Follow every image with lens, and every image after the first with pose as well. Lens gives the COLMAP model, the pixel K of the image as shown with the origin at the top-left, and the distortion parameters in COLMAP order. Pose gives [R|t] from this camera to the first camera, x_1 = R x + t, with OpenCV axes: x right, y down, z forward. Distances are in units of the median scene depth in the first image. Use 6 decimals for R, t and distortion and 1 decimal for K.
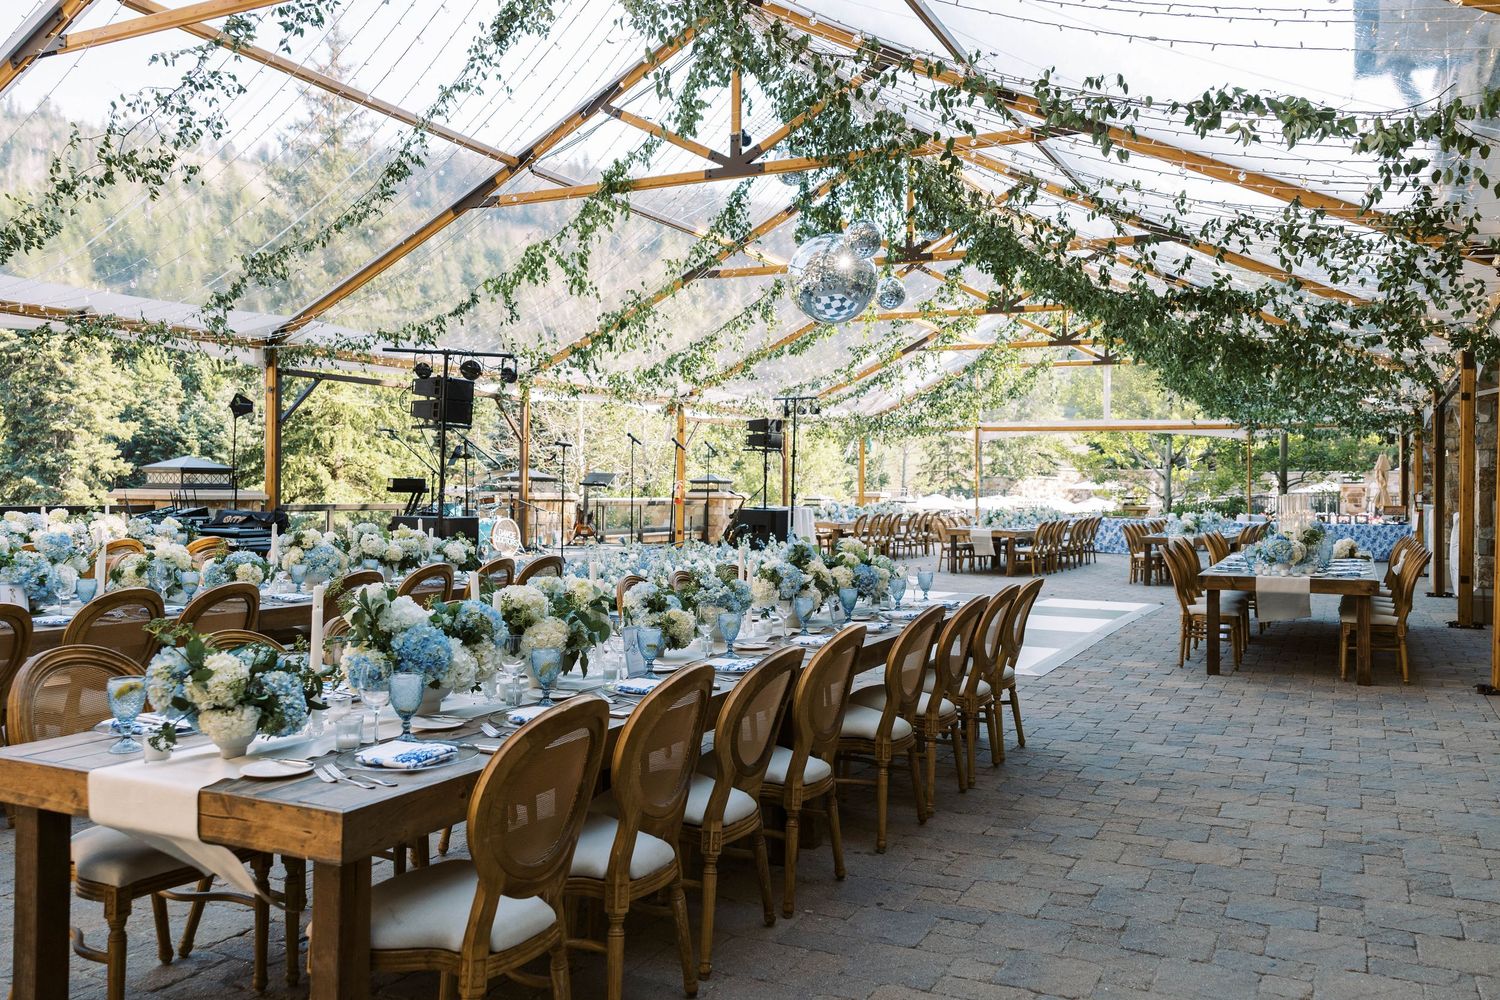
lens RADIAL K [[1191.7, 0, 760.9], [0, 1191.7, 479.2], [0, 0, 1]] dist [0.006773, 0.004651]
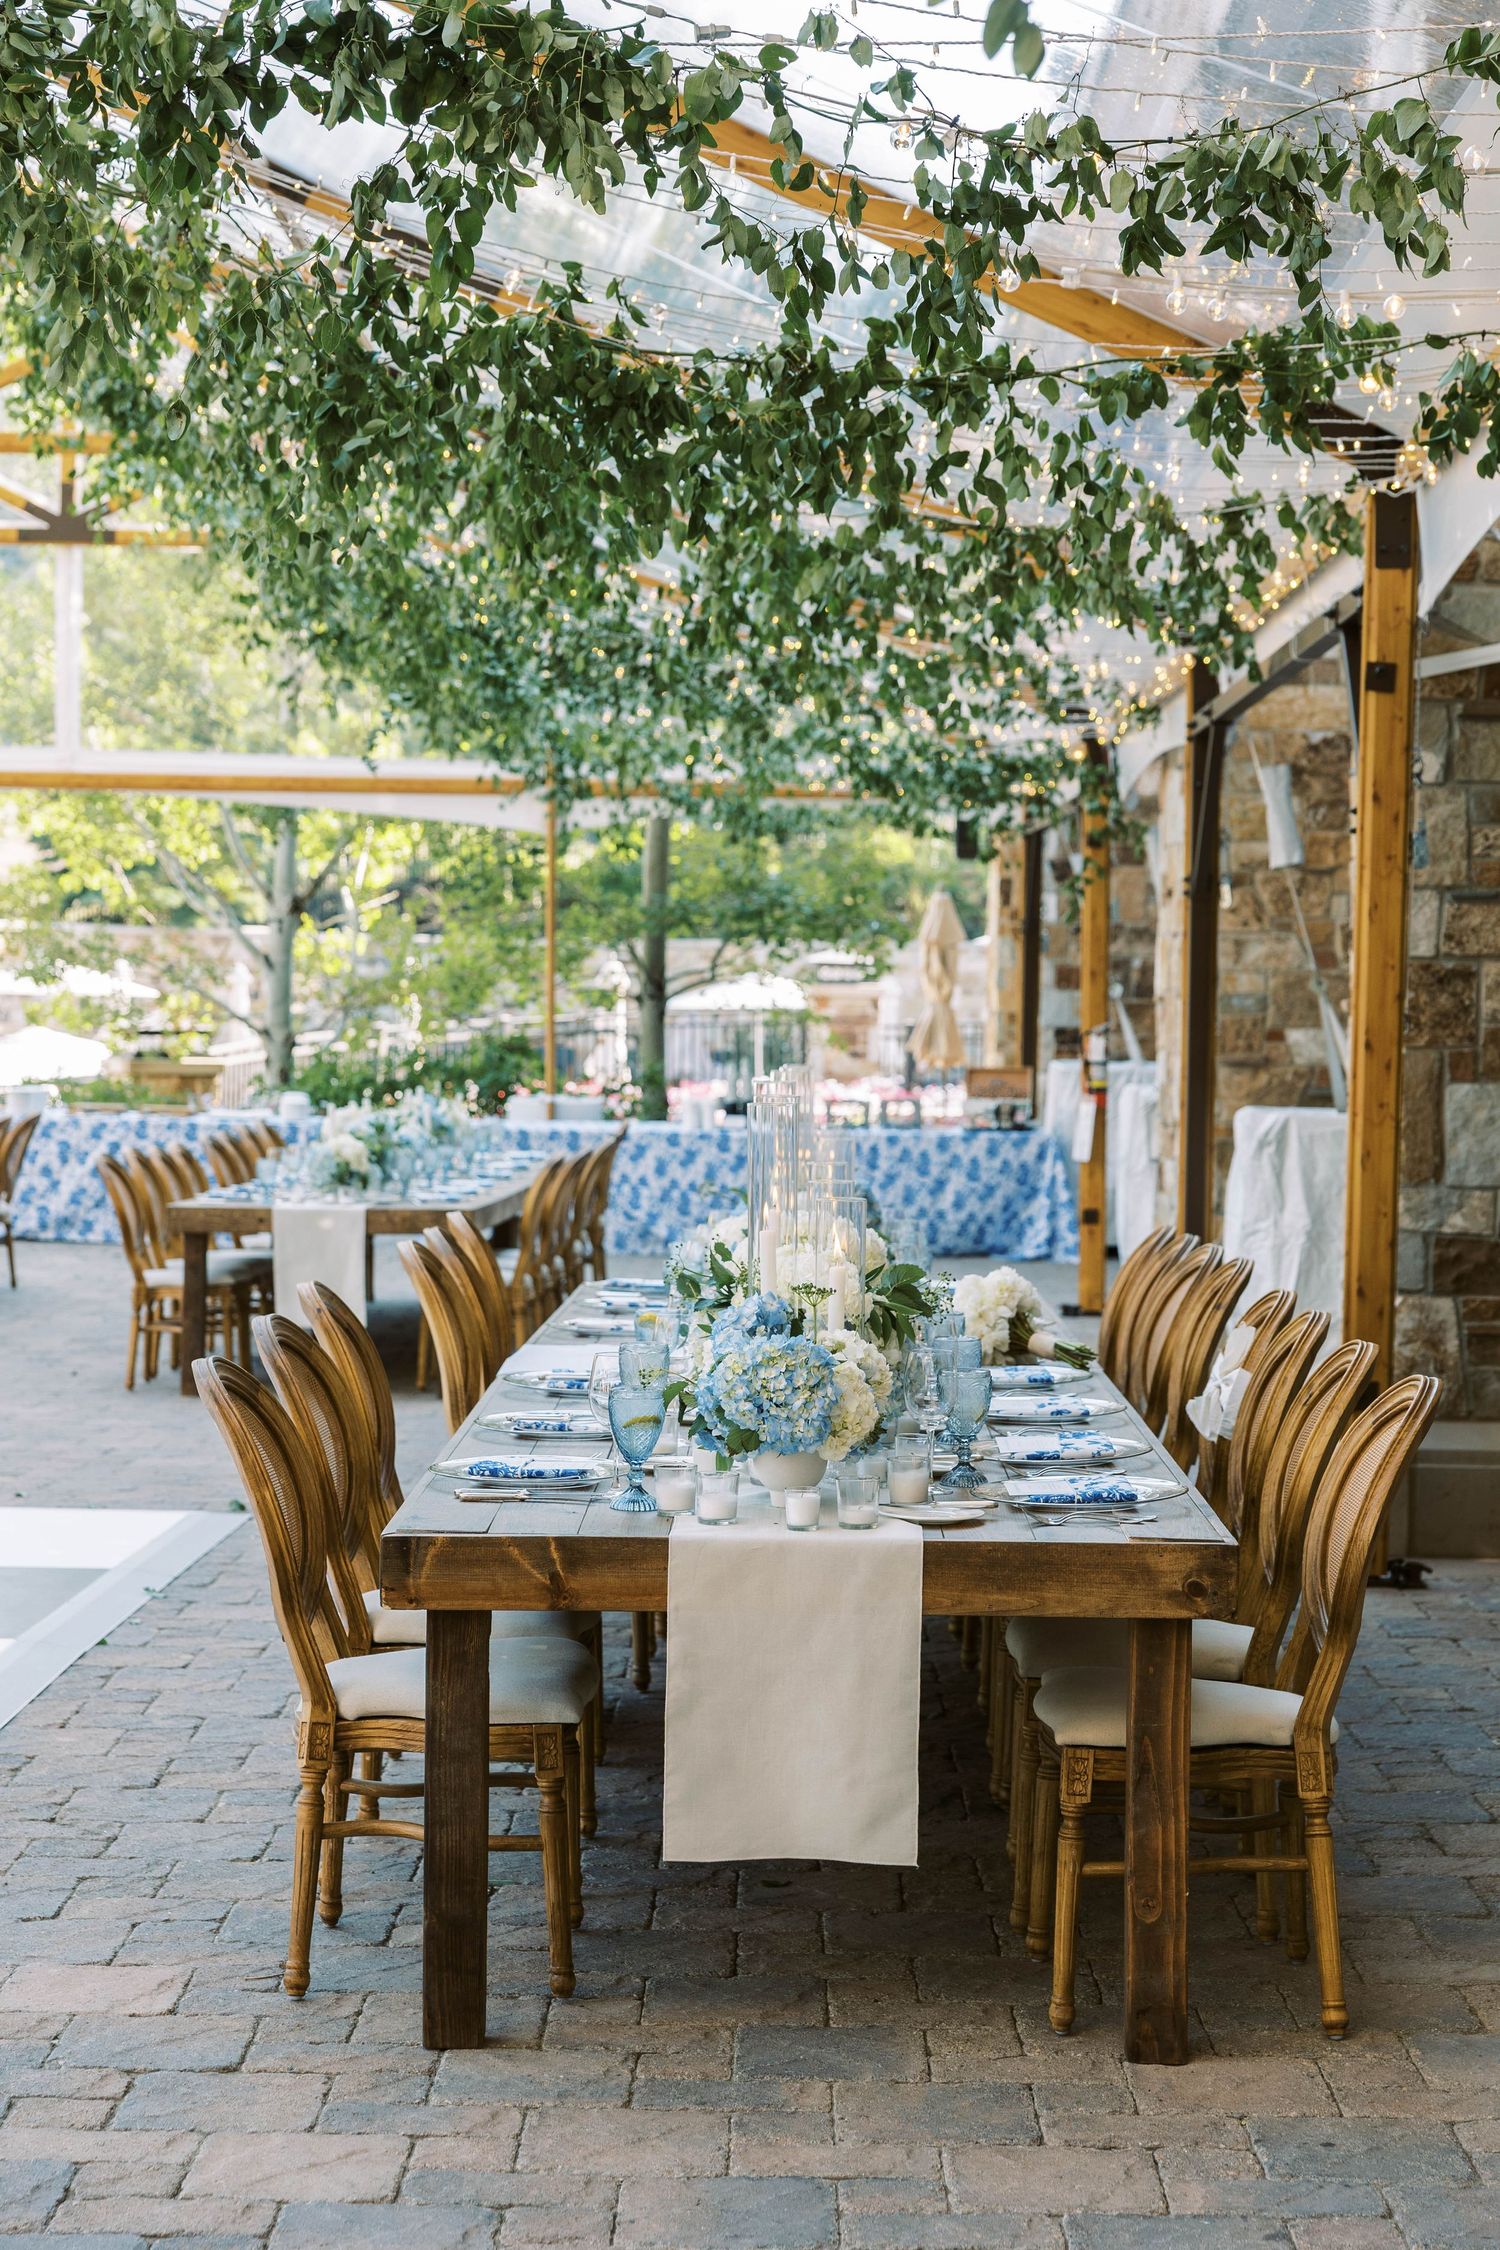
lens RADIAL K [[3848.0, 0, 750.1], [0, 3848.0, 1125.6], [0, 0, 1]] dist [-0.025734, 0.000000]
pose [[0.901728, -0.008232, 0.432226, 0.058735], [-0.011515, 0.999007, 0.043048, -0.004055], [-0.432151, -0.043794, 0.900737, 0.161663]]
